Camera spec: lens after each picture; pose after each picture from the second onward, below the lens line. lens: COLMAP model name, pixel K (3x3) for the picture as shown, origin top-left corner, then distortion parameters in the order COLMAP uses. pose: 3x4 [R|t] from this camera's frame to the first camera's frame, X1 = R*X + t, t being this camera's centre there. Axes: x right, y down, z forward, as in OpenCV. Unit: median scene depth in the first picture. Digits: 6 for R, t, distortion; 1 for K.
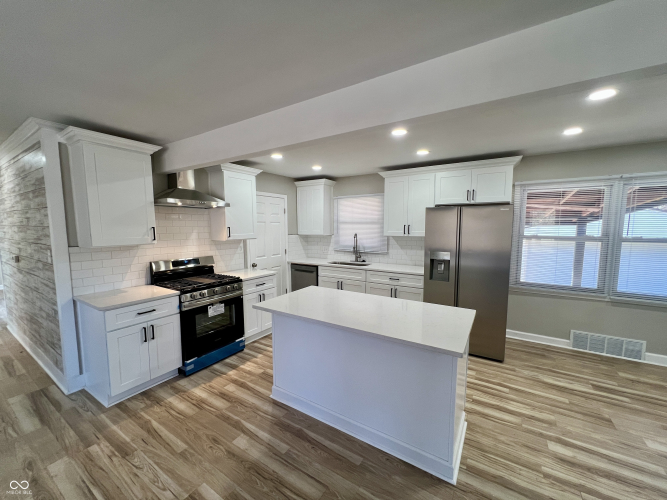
lens RADIAL K [[266.6, 0, 333.5], [0, 266.6, 250.0], [0, 0, 1]] dist [0.002031, 0.000360]
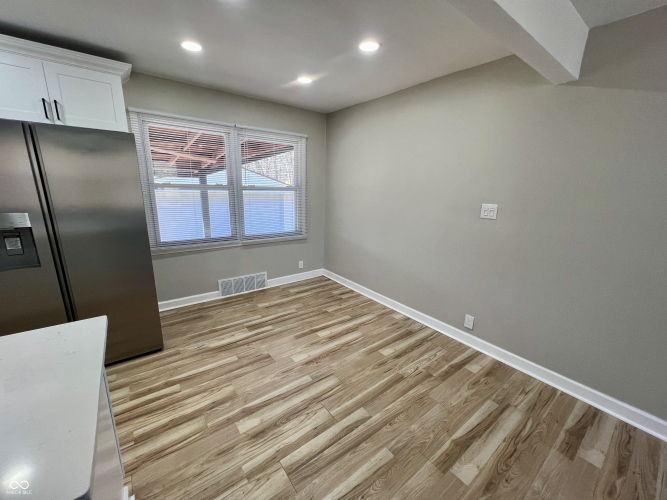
lens RADIAL K [[266.6, 0, 333.5], [0, 266.6, 250.0], [0, 0, 1]] dist [0.002031, 0.000360]
pose [[0.343451, -0.210559, 0.915263, 0.156099], [0.059983, 0.977472, 0.202362, 0.010380], [-0.937253, -0.014601, 0.348343, 0.269478]]
